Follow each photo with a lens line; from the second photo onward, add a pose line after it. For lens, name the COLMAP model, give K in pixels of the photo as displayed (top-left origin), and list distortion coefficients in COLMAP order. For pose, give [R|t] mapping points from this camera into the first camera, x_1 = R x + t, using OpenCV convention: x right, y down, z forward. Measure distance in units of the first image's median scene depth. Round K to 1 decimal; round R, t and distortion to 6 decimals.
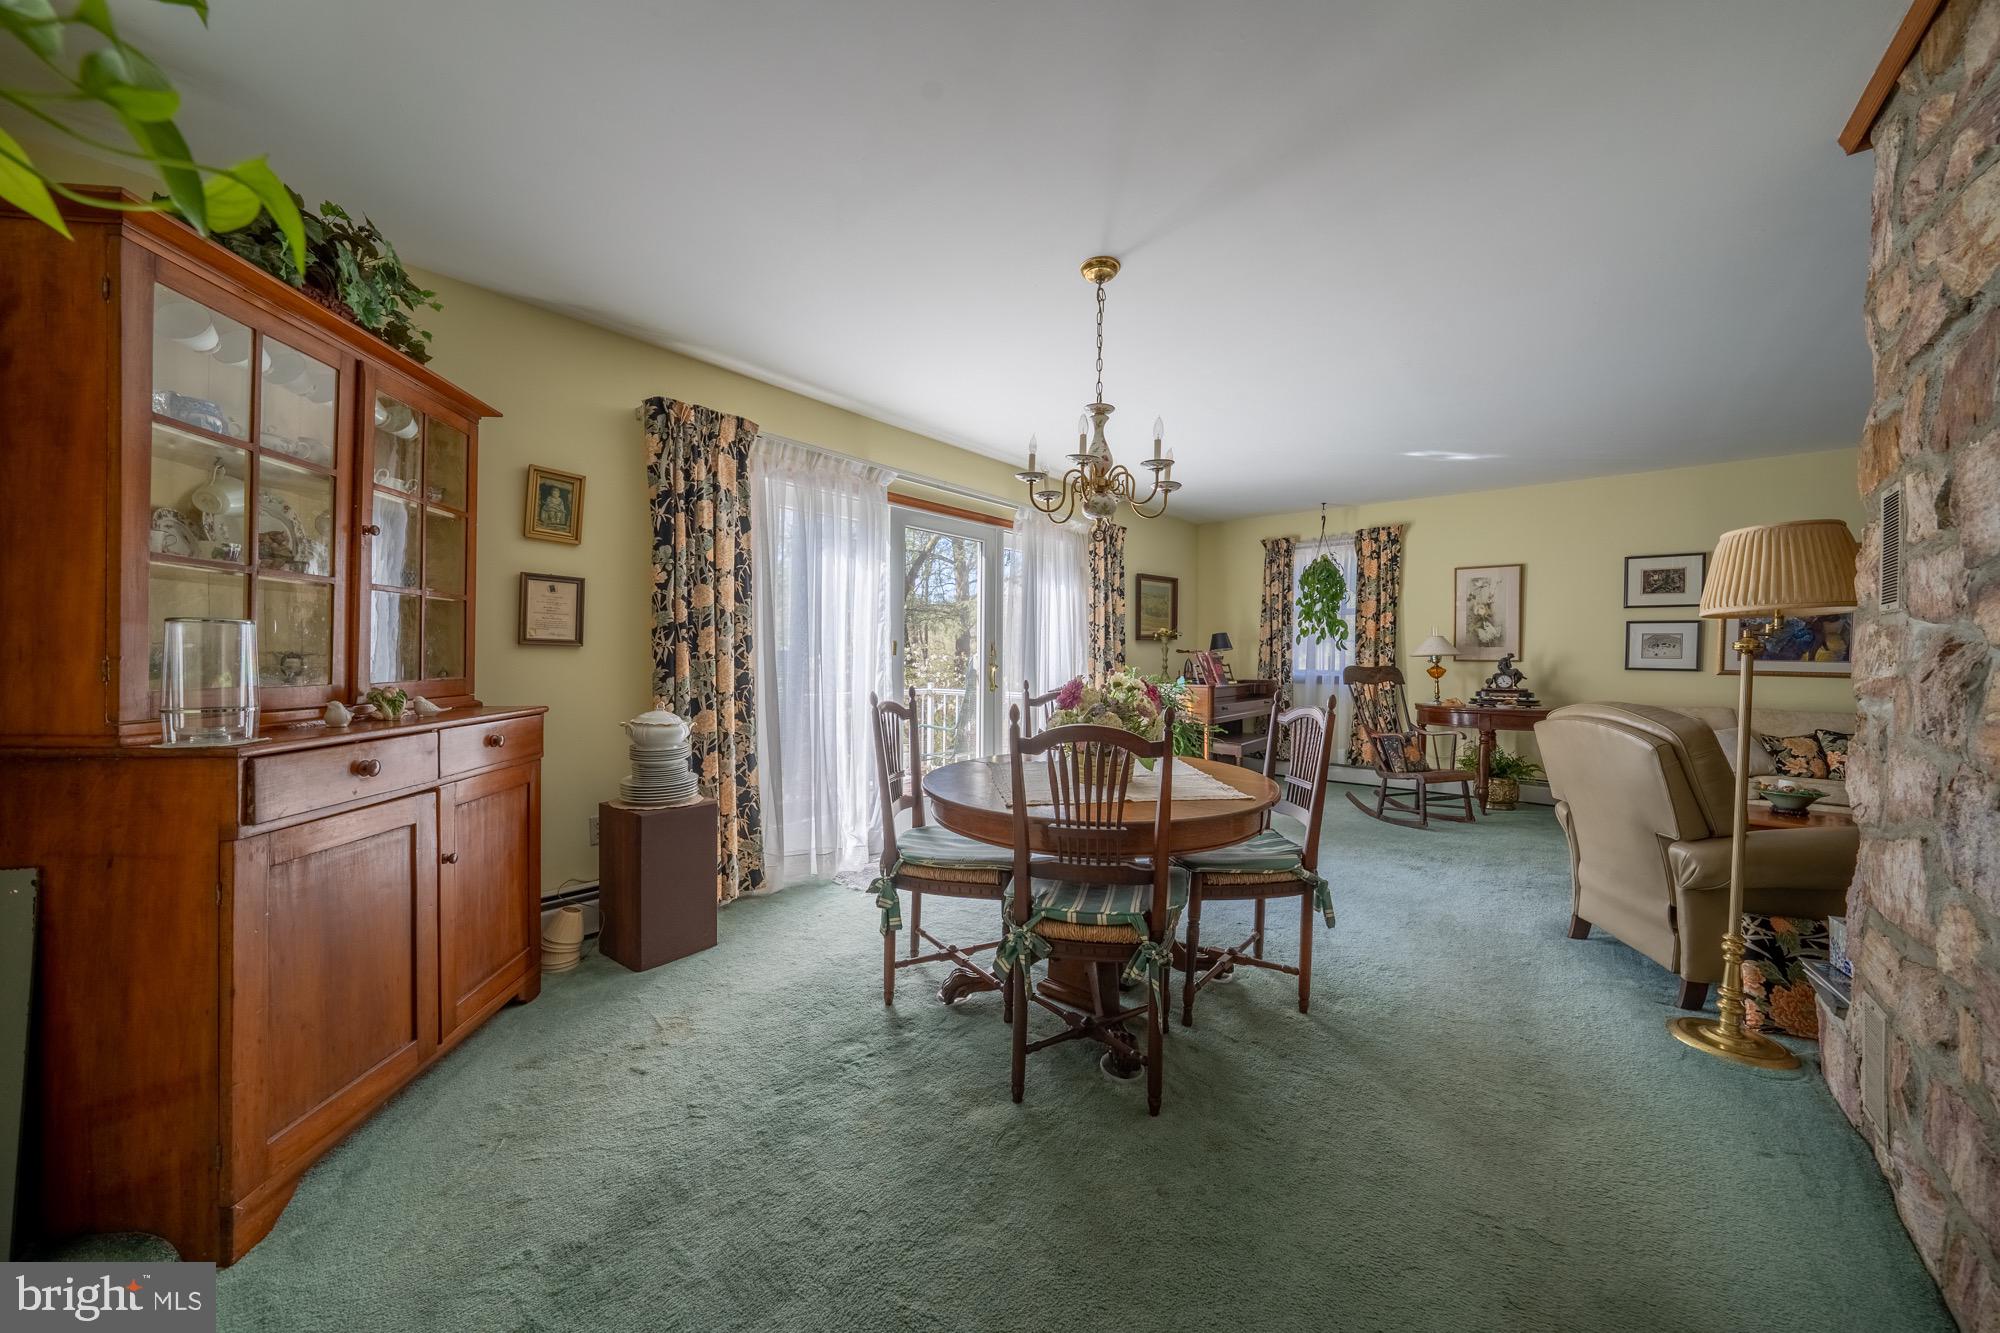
lens RADIAL K [[694.9, 0, 996.3], [0, 694.9, 666.0], [0, 0, 1]] dist [-0.029510, 0.006218]
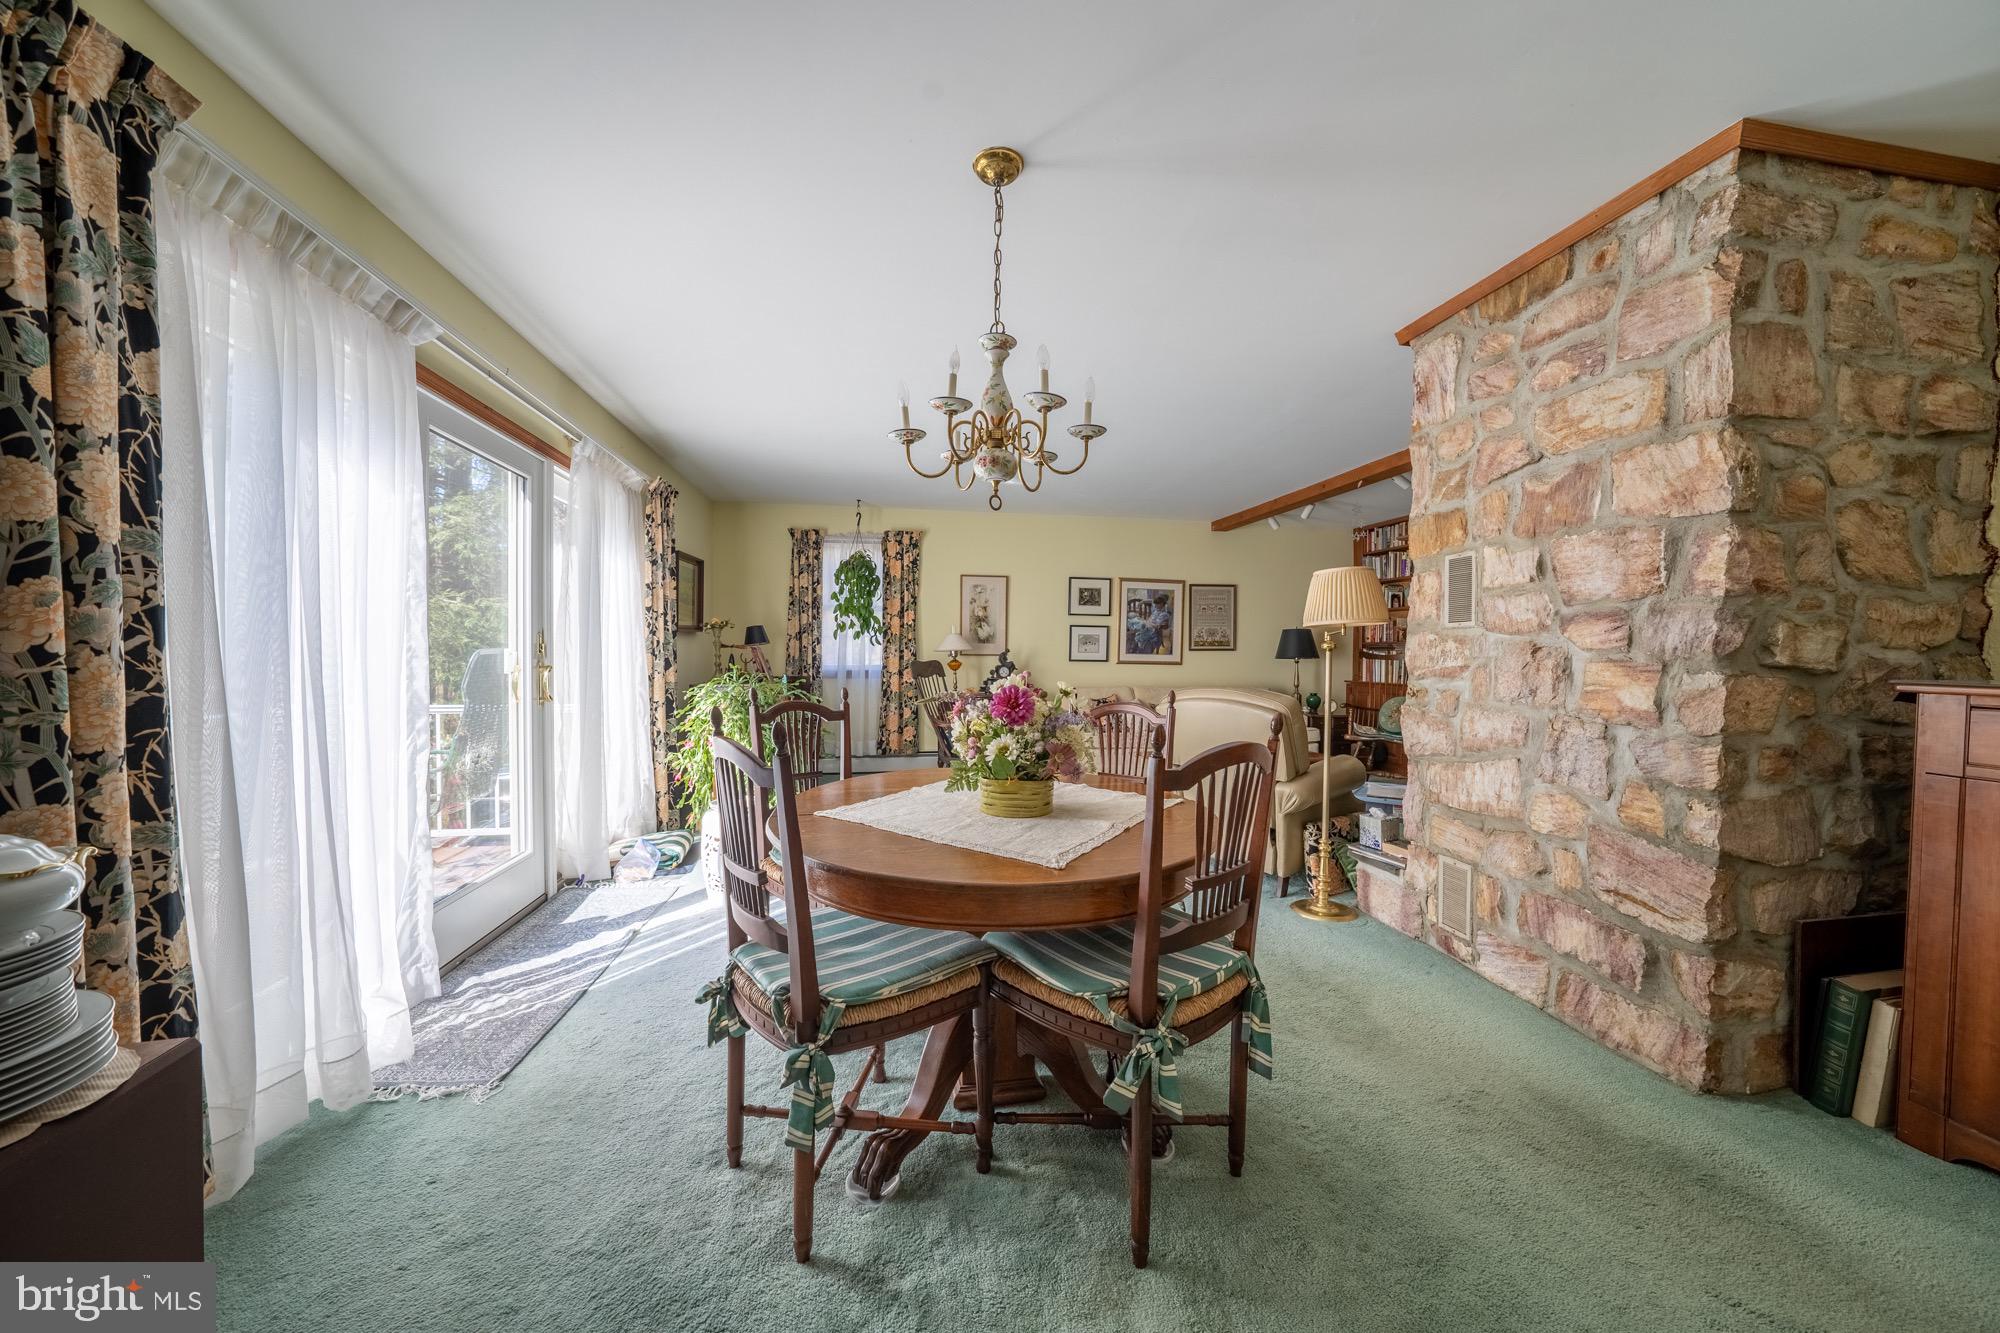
lens RADIAL K [[694.9, 0, 996.3], [0, 694.9, 666.0], [0, 0, 1]] dist [-0.029510, 0.006218]
pose [[0.643262, -0.017548, 0.765445, -0.209731], [0.010385, 0.999845, 0.014194, -0.005707], [-0.765576, -0.001181, 0.643345, 0.222731]]
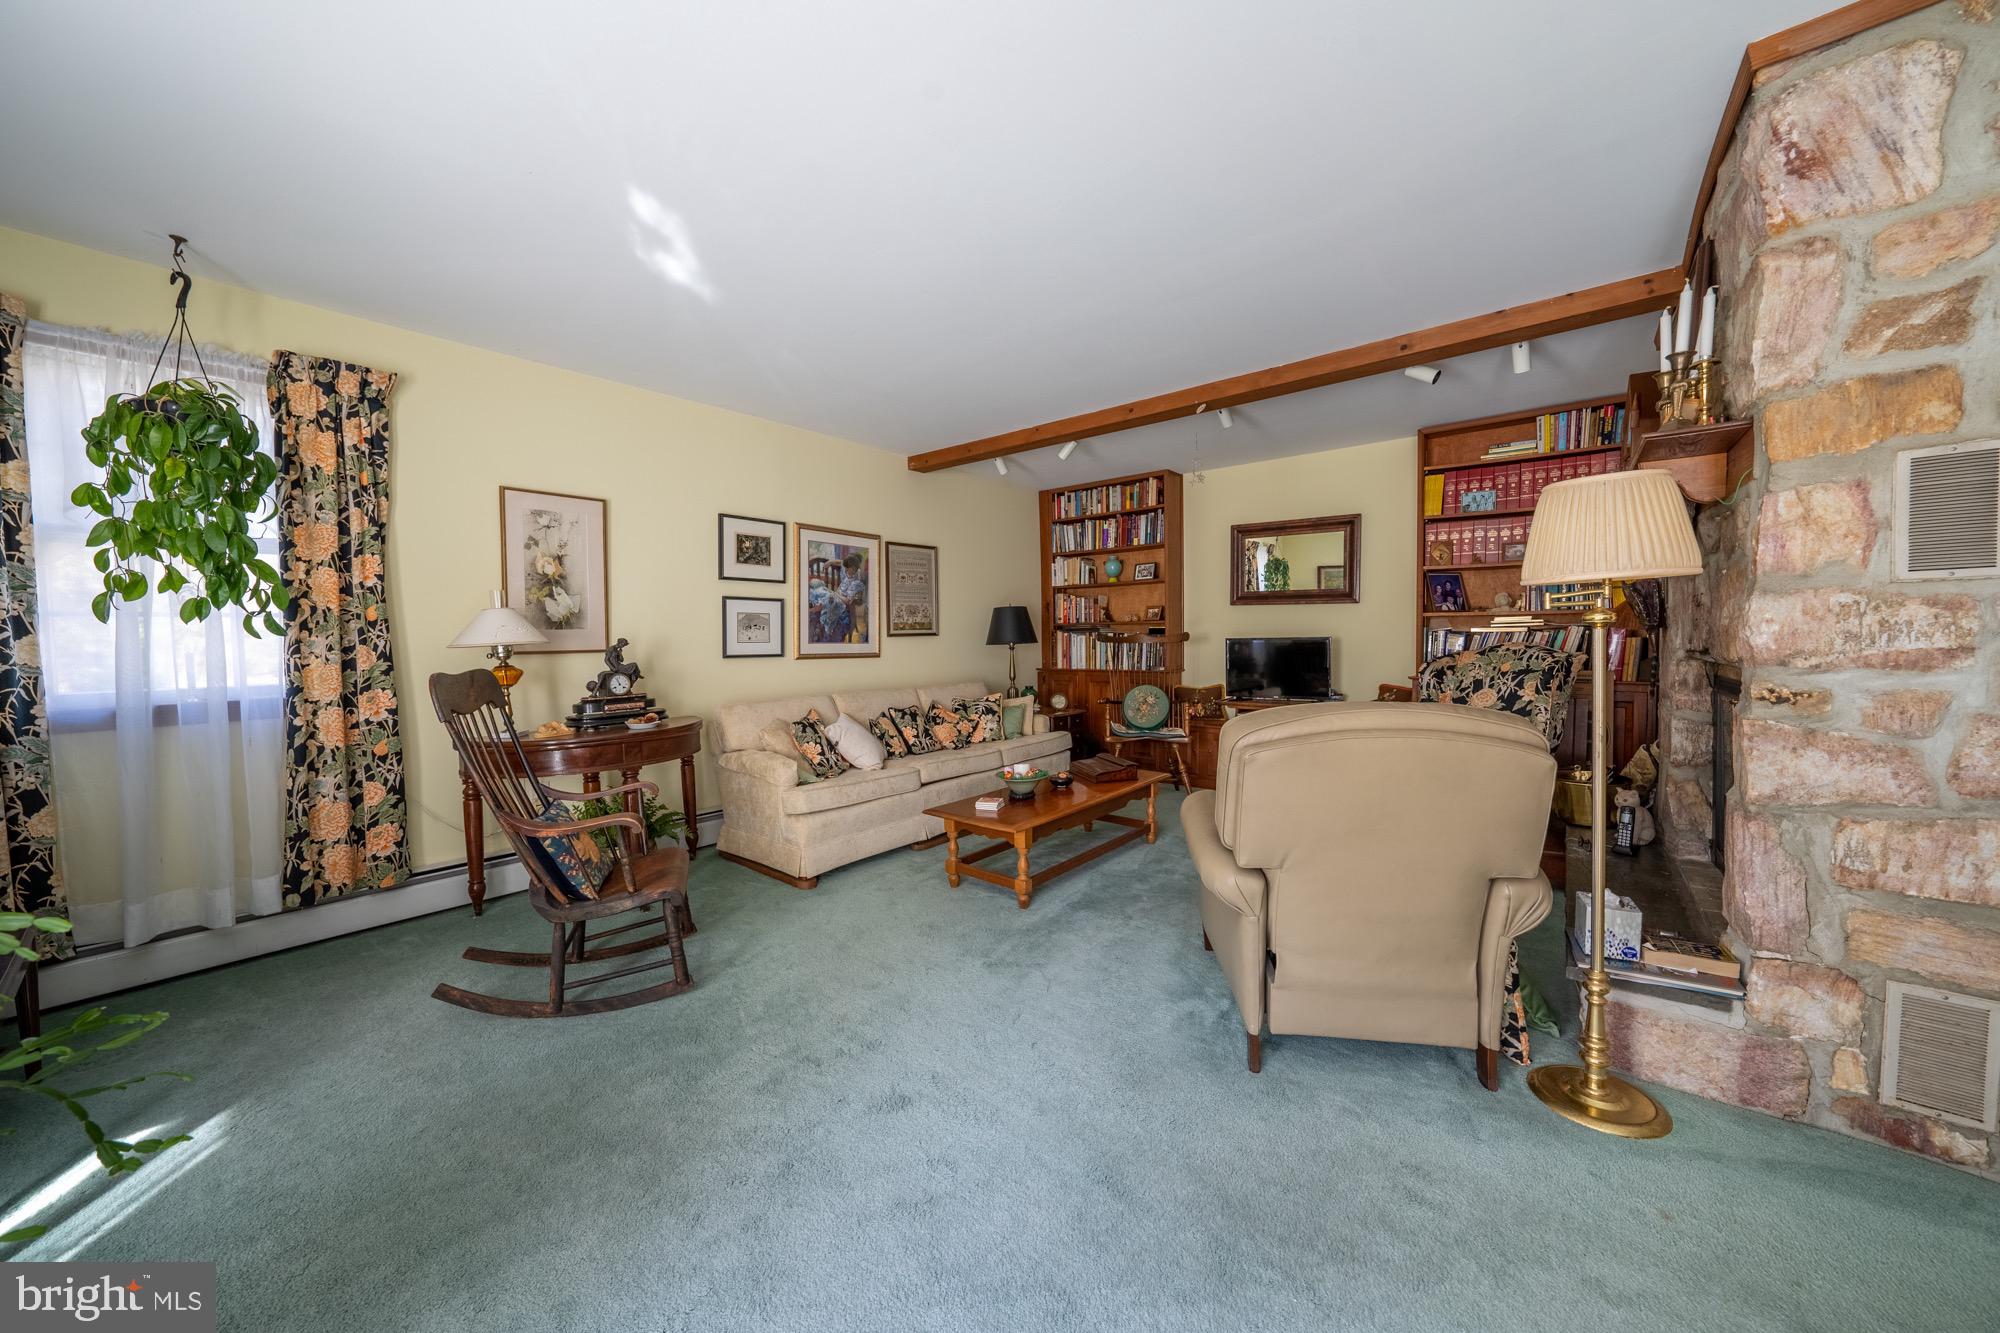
lens RADIAL K [[694.9, 0, 996.3], [0, 694.9, 666.0], [0, 0, 1]] dist [-0.029510, 0.006218]
pose [[-0.012247, -0.047504, 0.998796, 0.117620], [0.031615, 0.998353, 0.047870, -0.013134], [-0.999425, 0.032163, -0.010725, 0.673697]]
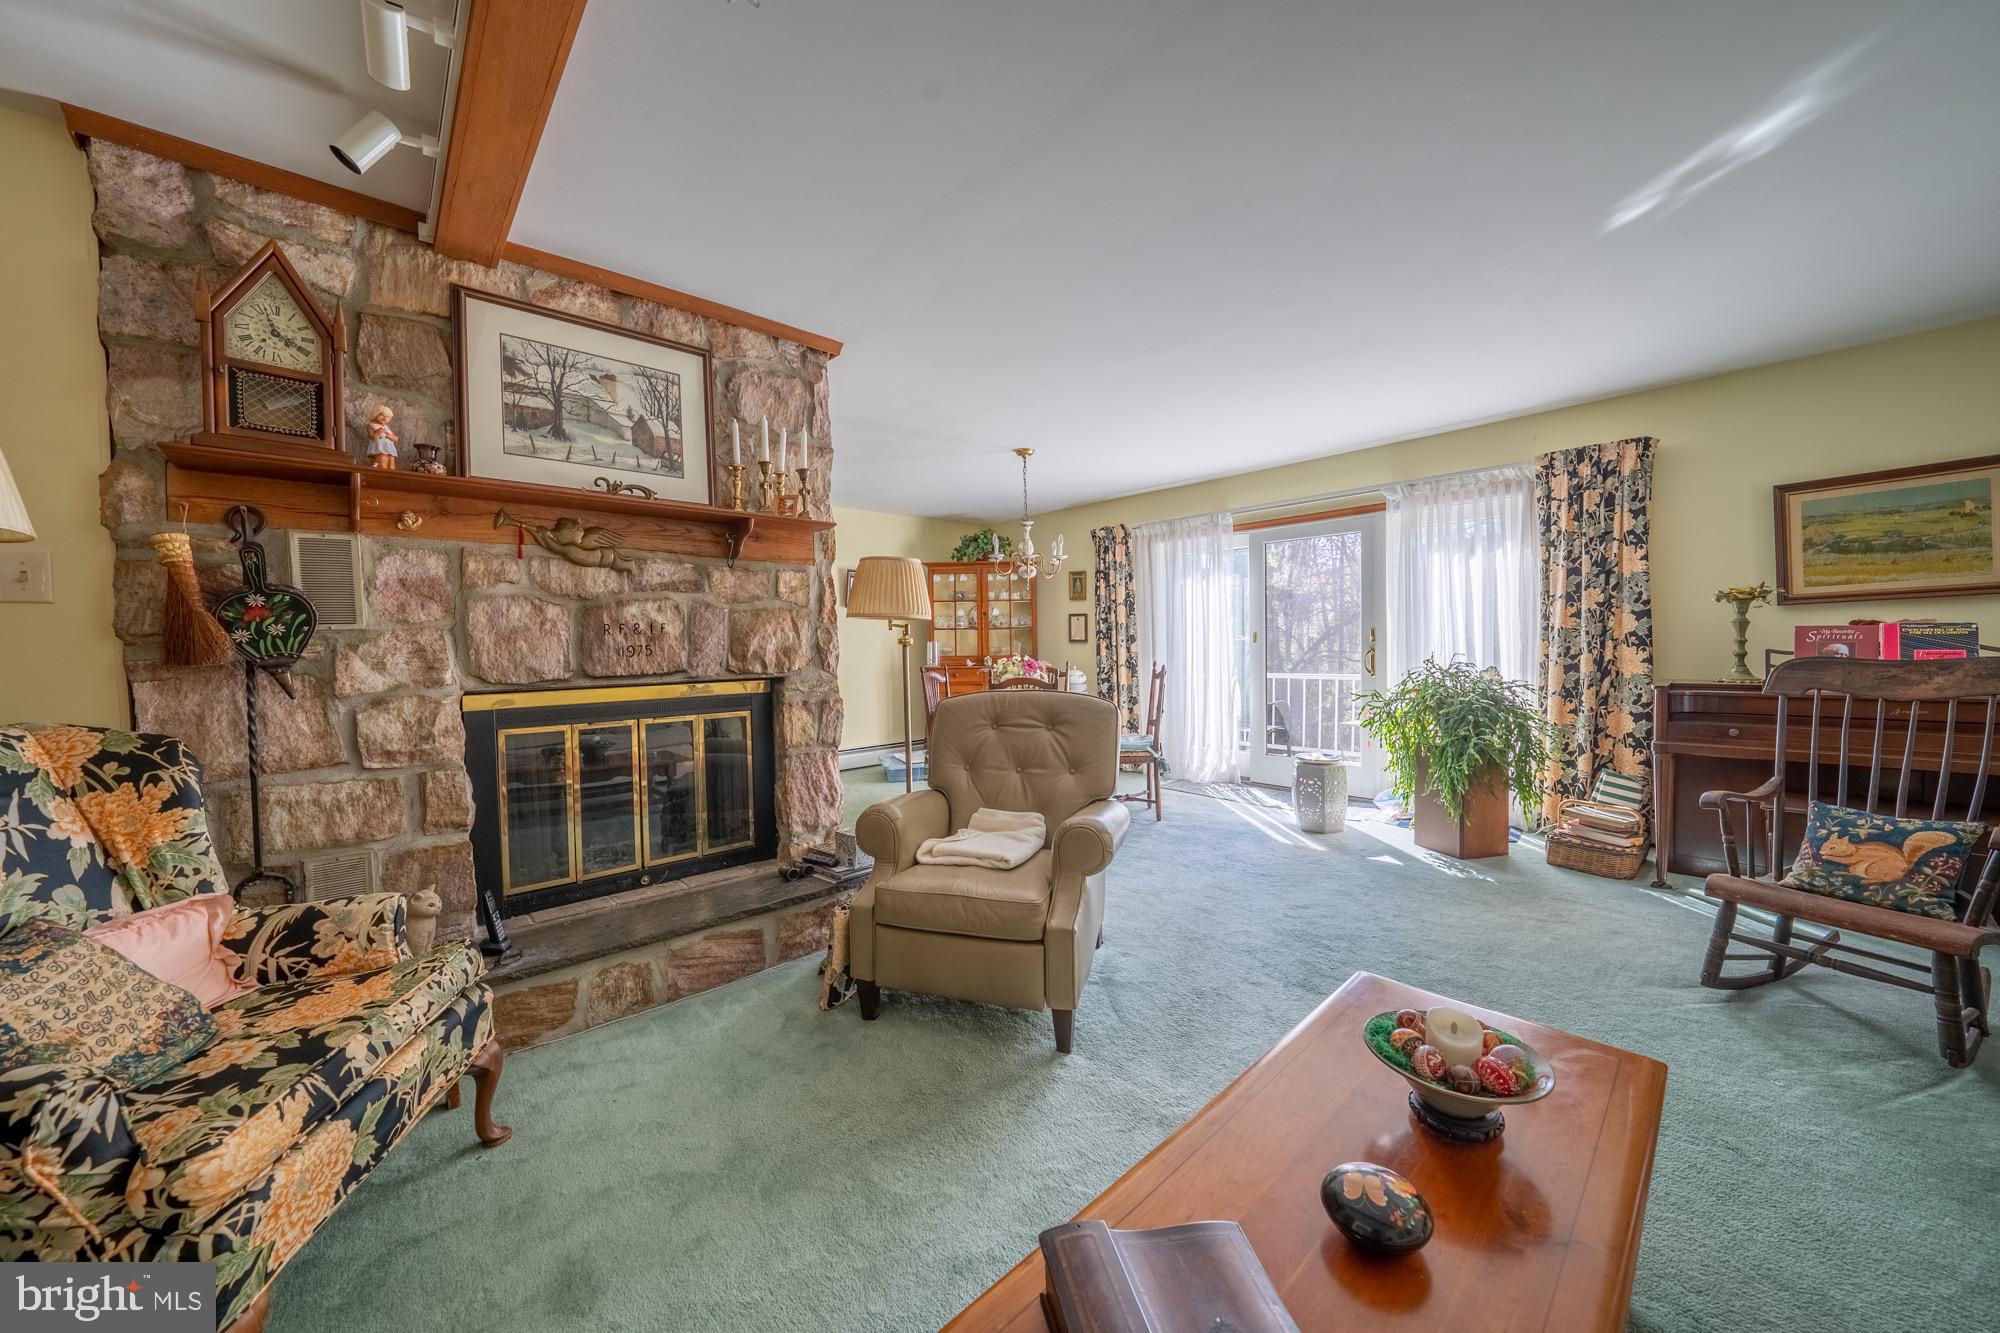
lens RADIAL K [[694.9, 0, 996.3], [0, 694.9, 666.0], [0, 0, 1]] dist [-0.029510, 0.006218]
pose [[-0.131102, 0.016513, -0.991231, 0.964674], [-0.007727, 0.999814, 0.017678, 0.006682], [0.991339, 0.009977, -0.130950, 0.535013]]
